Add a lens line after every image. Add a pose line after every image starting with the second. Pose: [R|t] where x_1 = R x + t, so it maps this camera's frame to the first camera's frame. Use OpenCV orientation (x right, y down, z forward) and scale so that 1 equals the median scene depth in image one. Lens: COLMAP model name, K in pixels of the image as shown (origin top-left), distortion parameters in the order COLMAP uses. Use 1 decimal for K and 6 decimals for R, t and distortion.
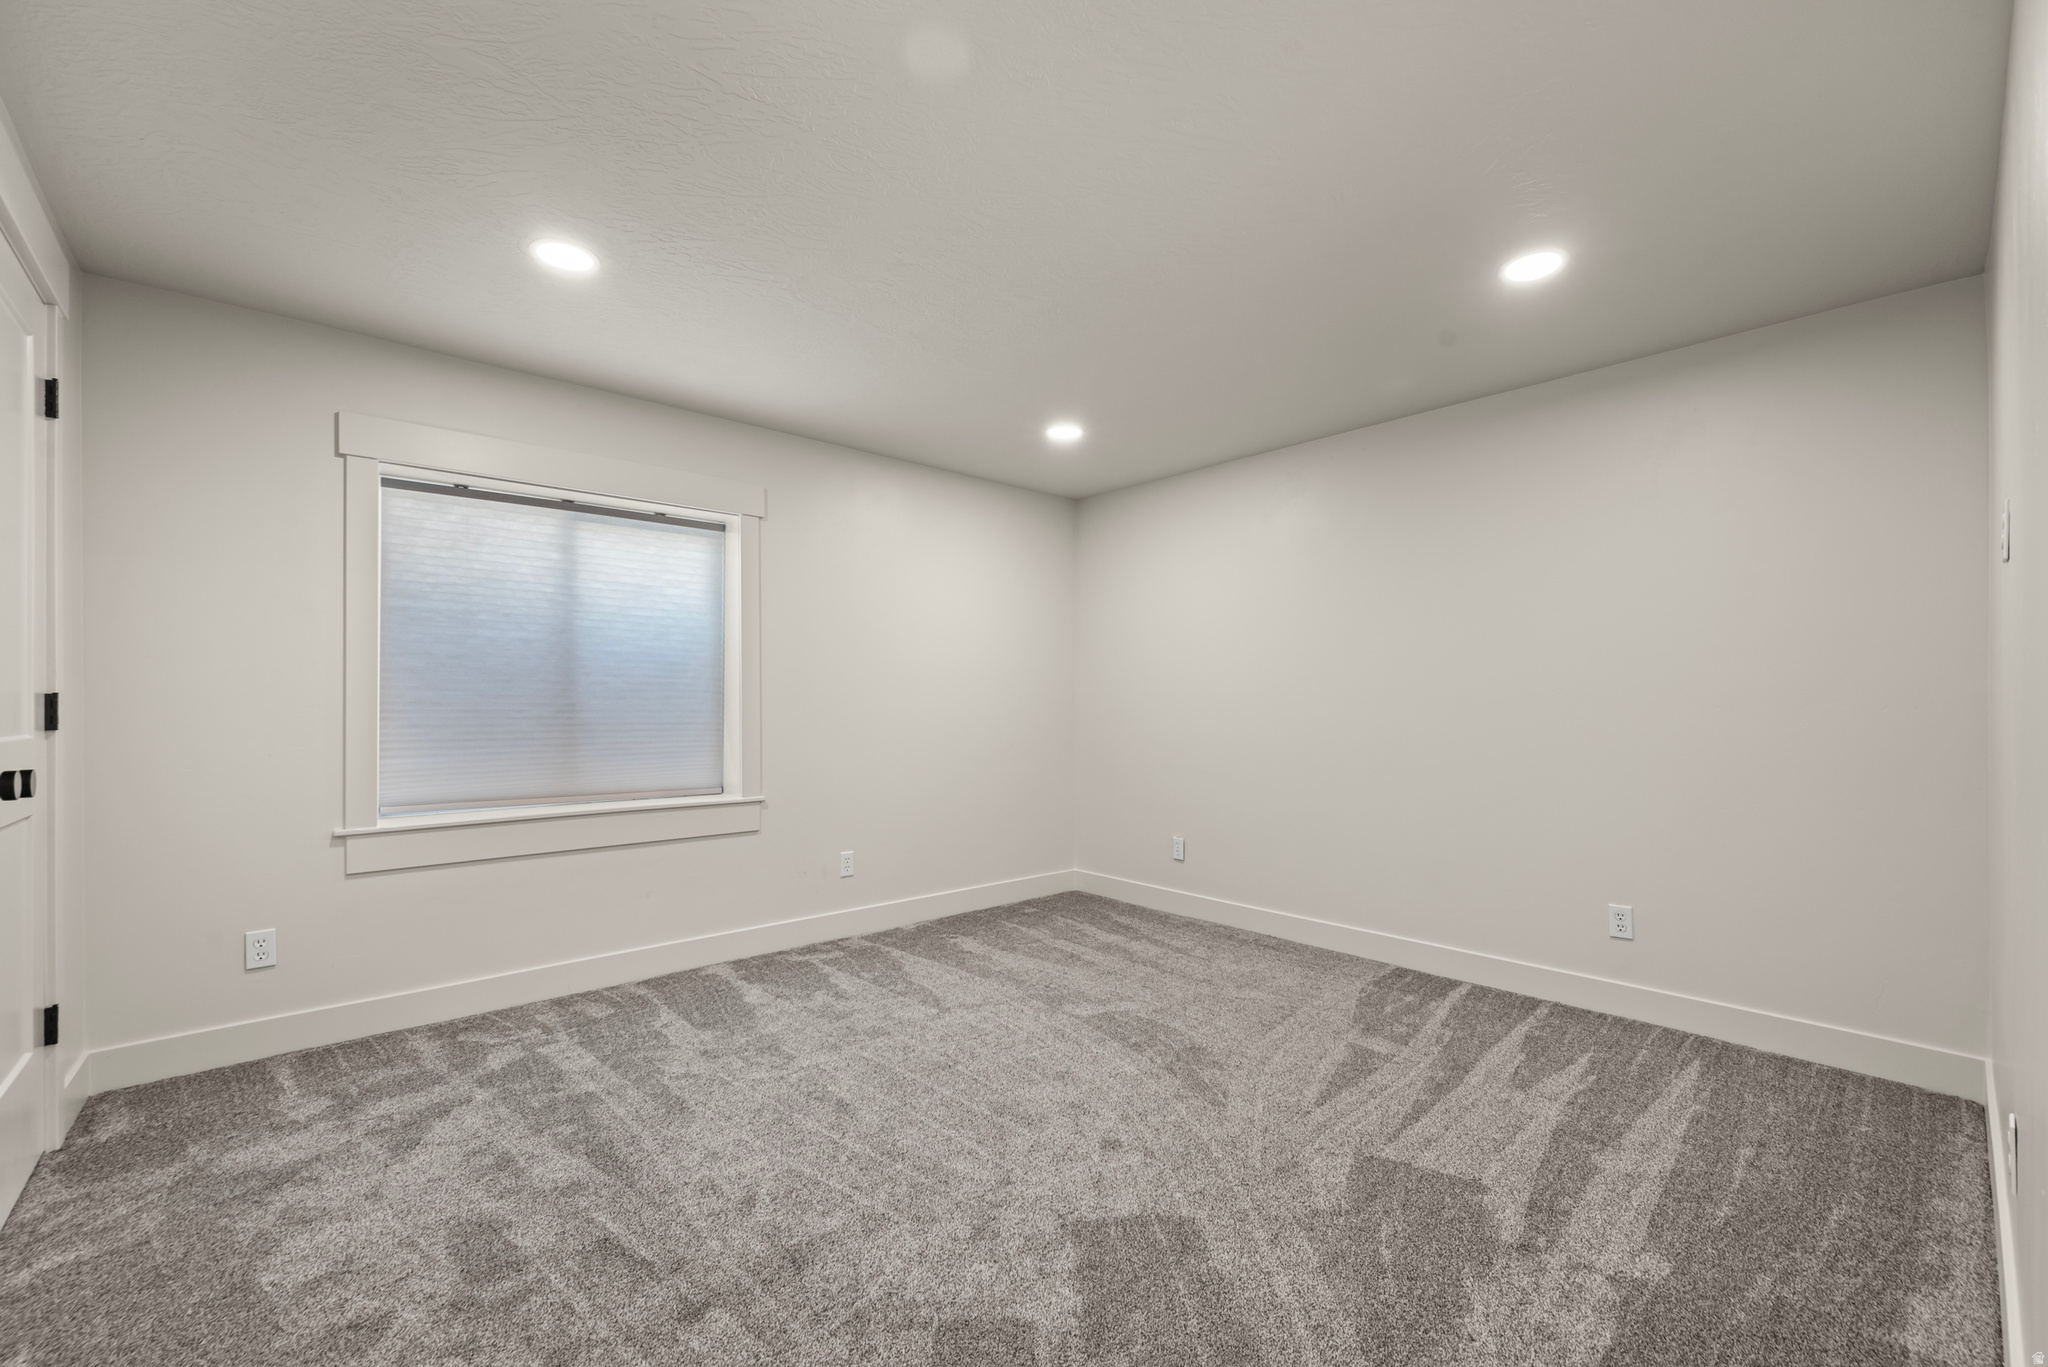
lens RADIAL K [[828.6, 0, 1019.0], [0, 828.6, 704.9], [0, 0, 1]] dist [0.002457, 0.000345]
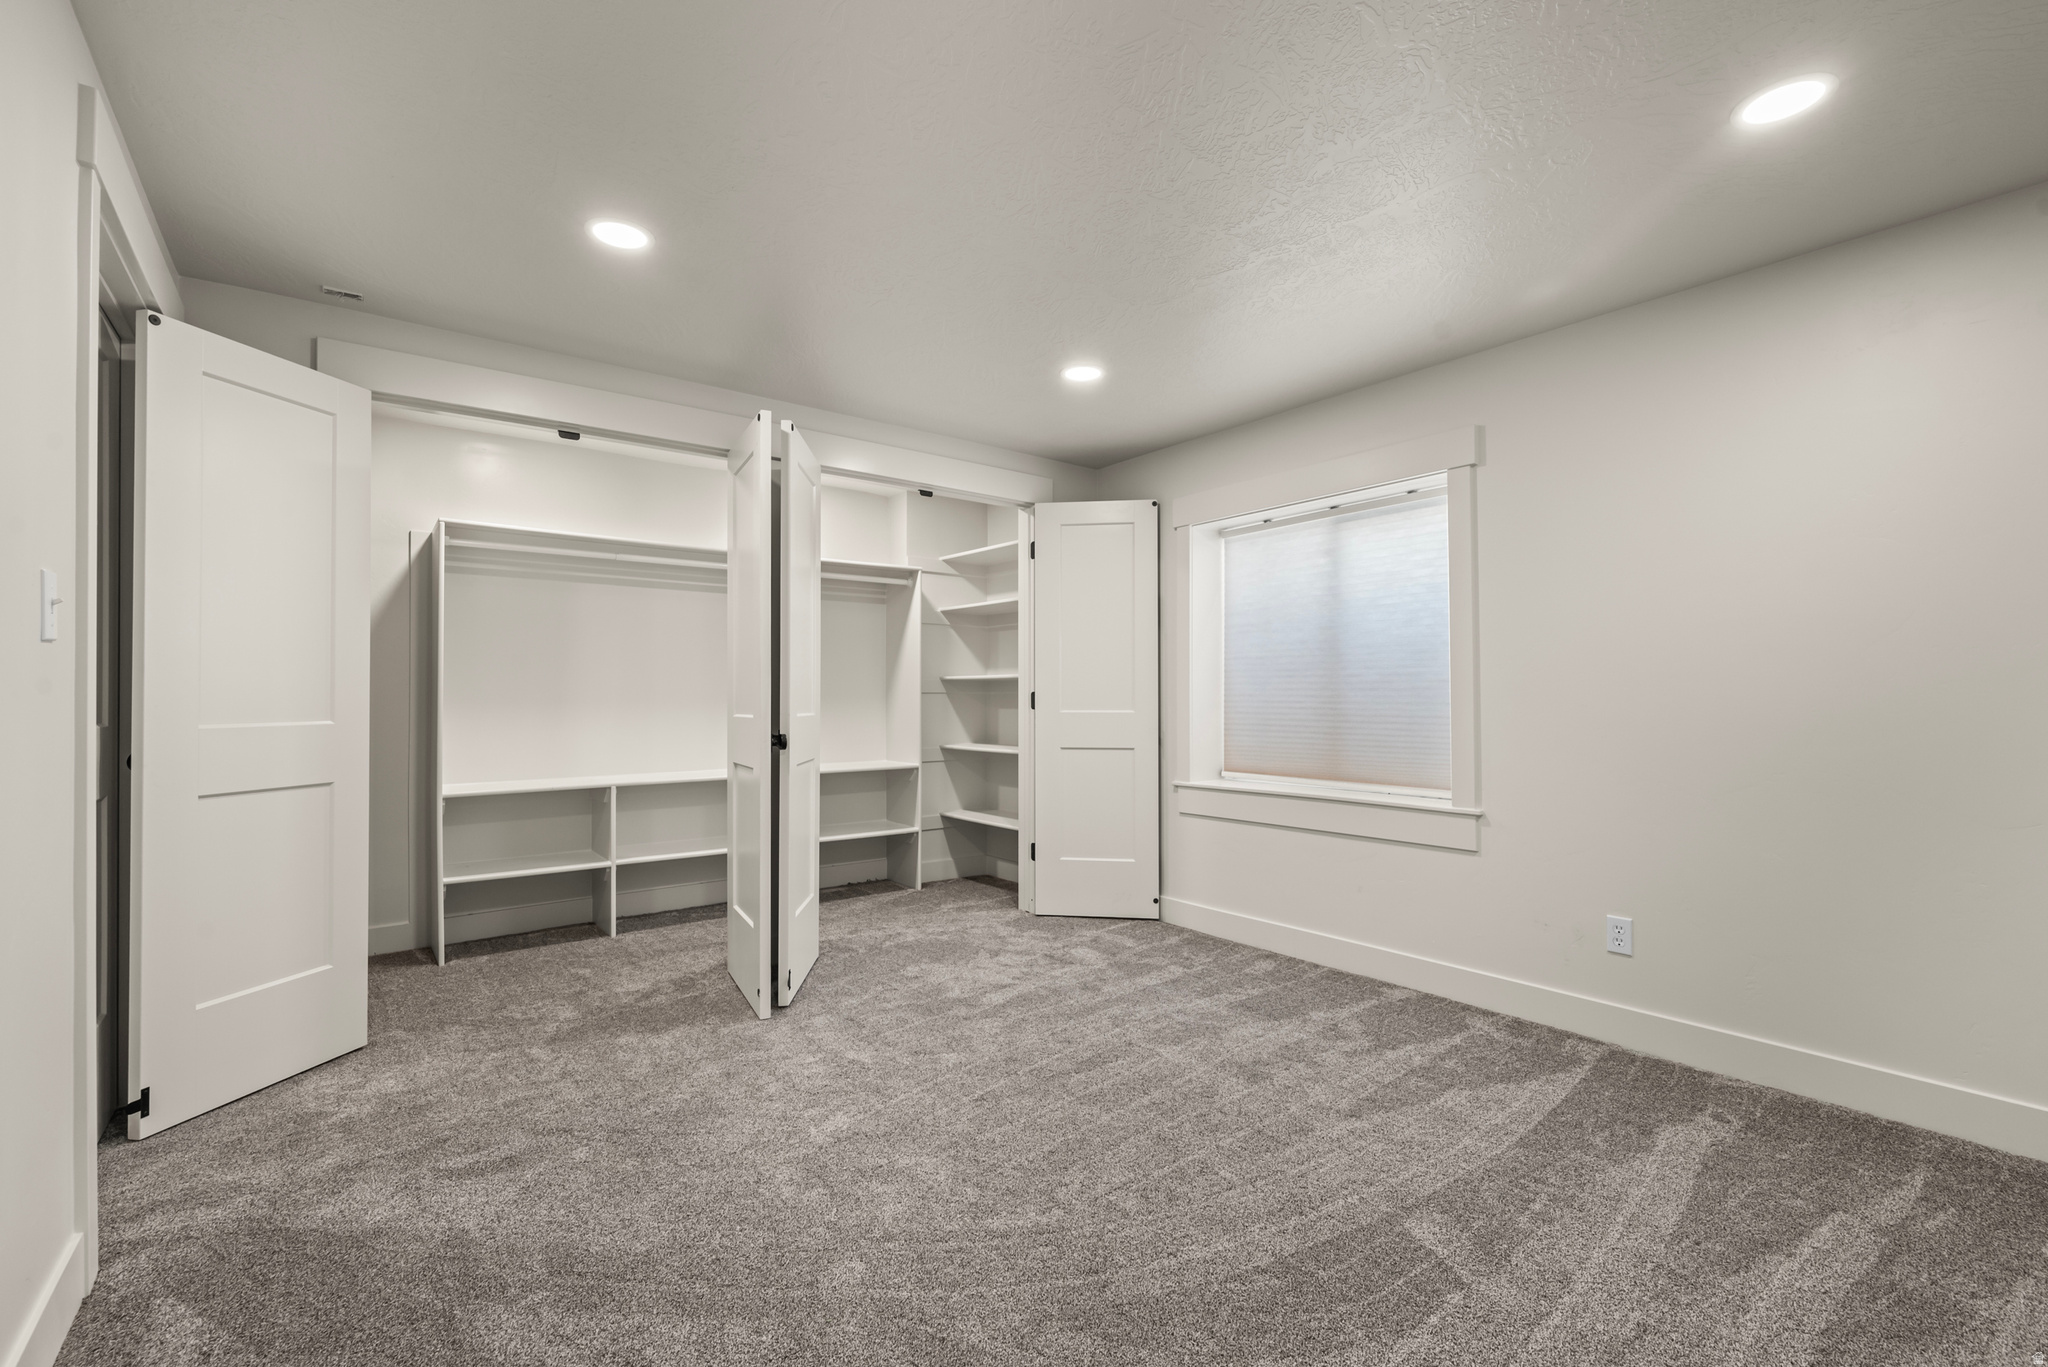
lens RADIAL K [[875.0, 0, 1022.4], [0, 875.0, 682.4], [0, 0, 1]] dist [-0.002891, -0.000065]
pose [[-0.060006, -0.016411, -0.998063, 0.605034], [0.002357, 0.999860, -0.016583, -0.000156], [0.998195, -0.003348, -0.059959, 0.653349]]
